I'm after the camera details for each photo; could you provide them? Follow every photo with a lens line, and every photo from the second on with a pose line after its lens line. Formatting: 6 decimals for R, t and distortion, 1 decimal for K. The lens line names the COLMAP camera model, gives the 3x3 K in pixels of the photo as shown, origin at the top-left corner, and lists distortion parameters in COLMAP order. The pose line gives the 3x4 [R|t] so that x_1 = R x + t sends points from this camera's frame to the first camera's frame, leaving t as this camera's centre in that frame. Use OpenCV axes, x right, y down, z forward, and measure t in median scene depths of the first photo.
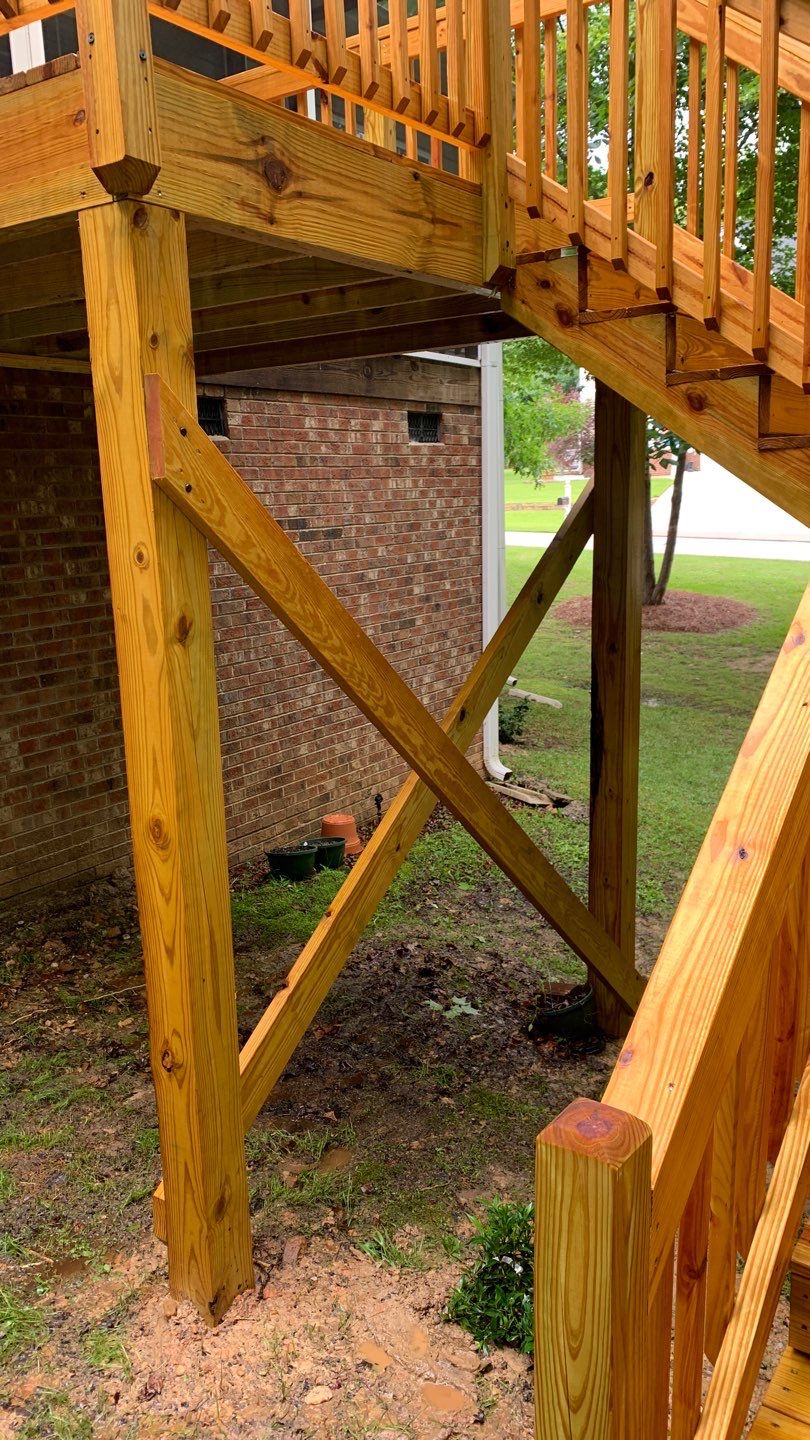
lens RADIAL K [[1113.4, 0, 384.1], [0, 1113.4, 742.2], [0, 0, 1]] dist [-0.009204, -0.008166]
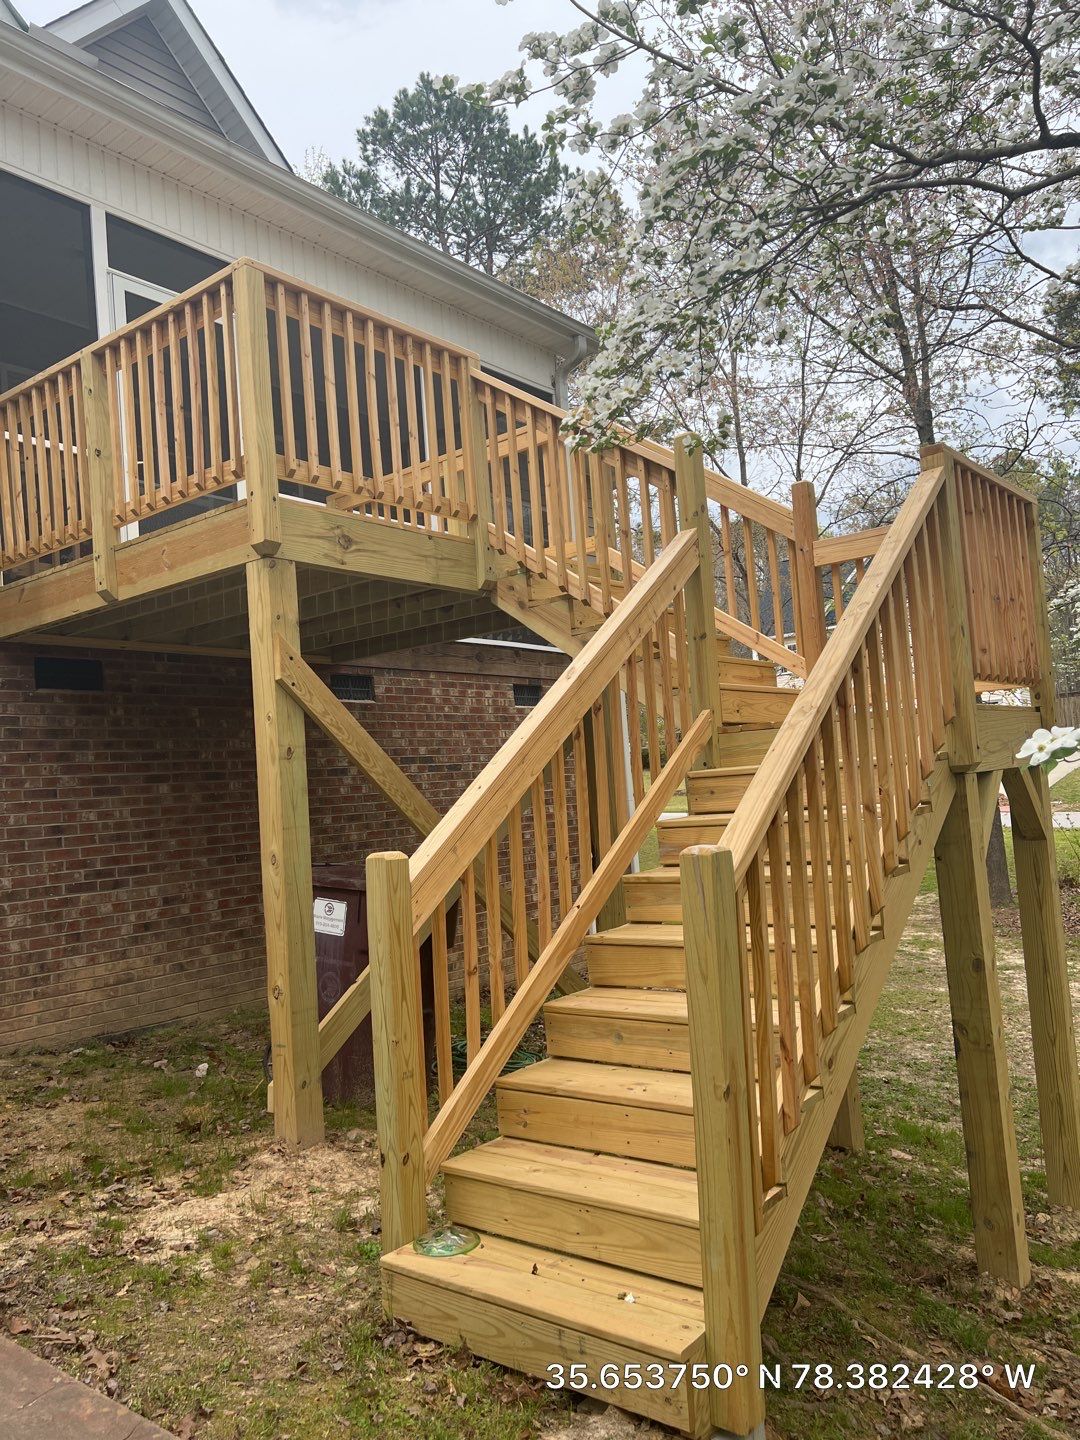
lens RADIAL K [[1072.3, 0, 540.0], [0, 1072.3, 720.0], [0, 0, 1]] dist [0.001529, -0.006423]
pose [[0.998056, -0.040462, -0.047410, 0.272712], [0.025239, 0.957855, -0.286141, 0.304459], [0.056990, 0.284388, 0.957014, -0.627162]]
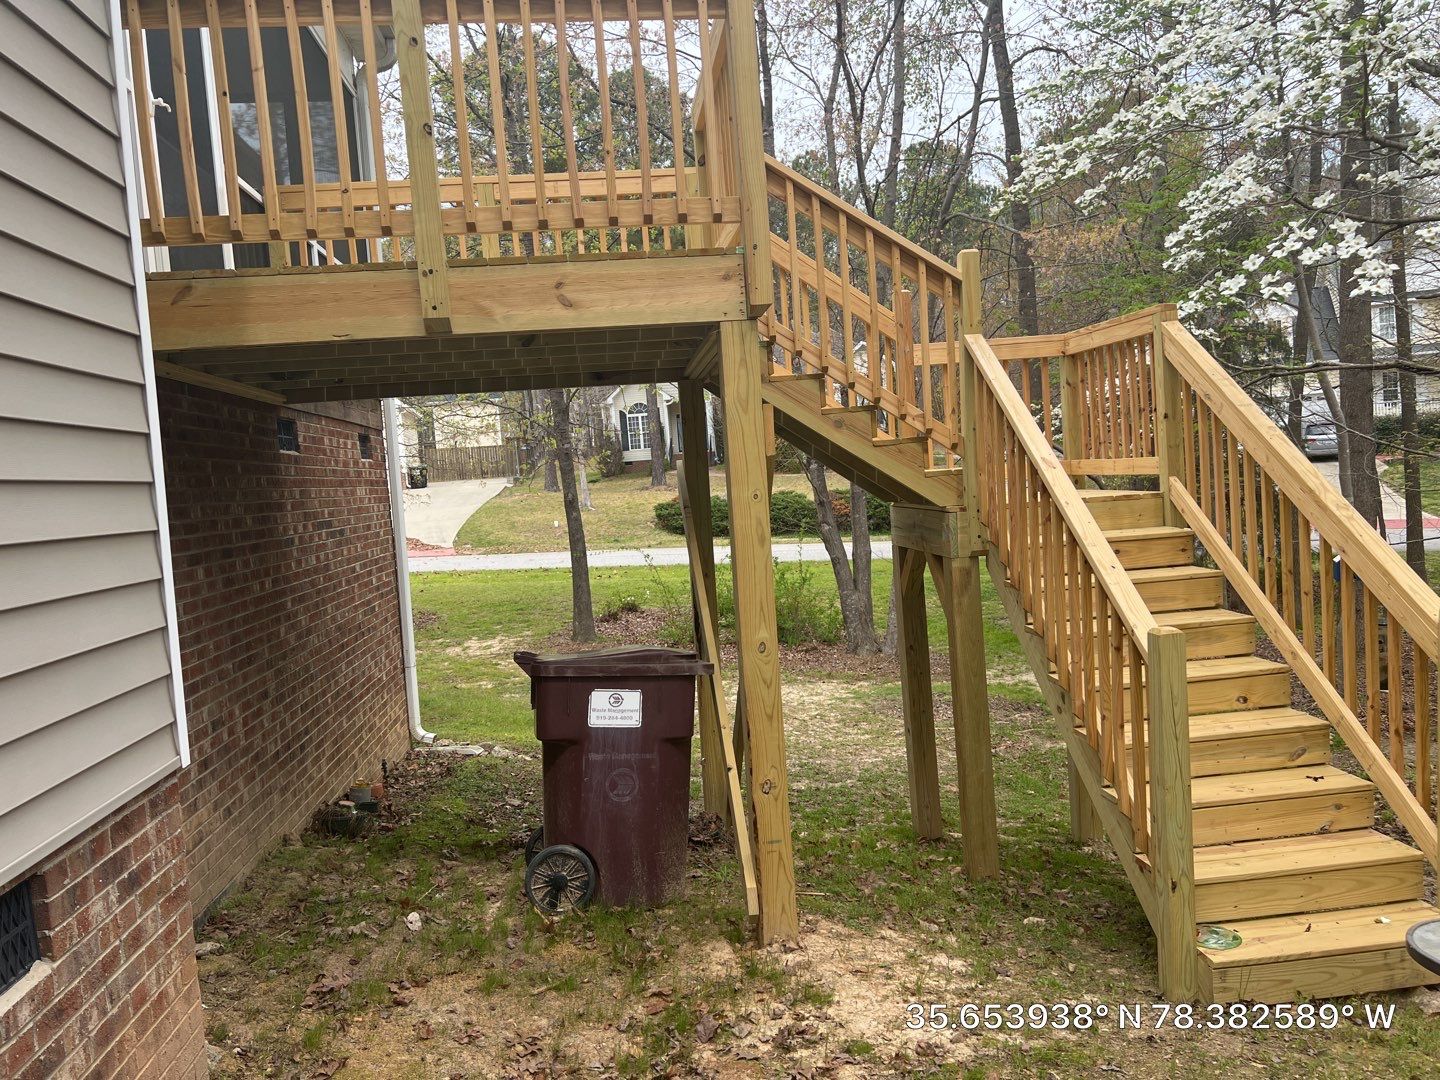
lens RADIAL K [[1072.3, 0, 720.0], [0, 1072.3, 540.0], [0, 0, 1]] dist [0.001529, -0.006423]
pose [[0.750153, -0.054244, 0.659035, -1.073290], [0.185812, 0.973766, -0.131354, 0.097398], [-0.634621, 0.220992, 0.740553, -0.203638]]
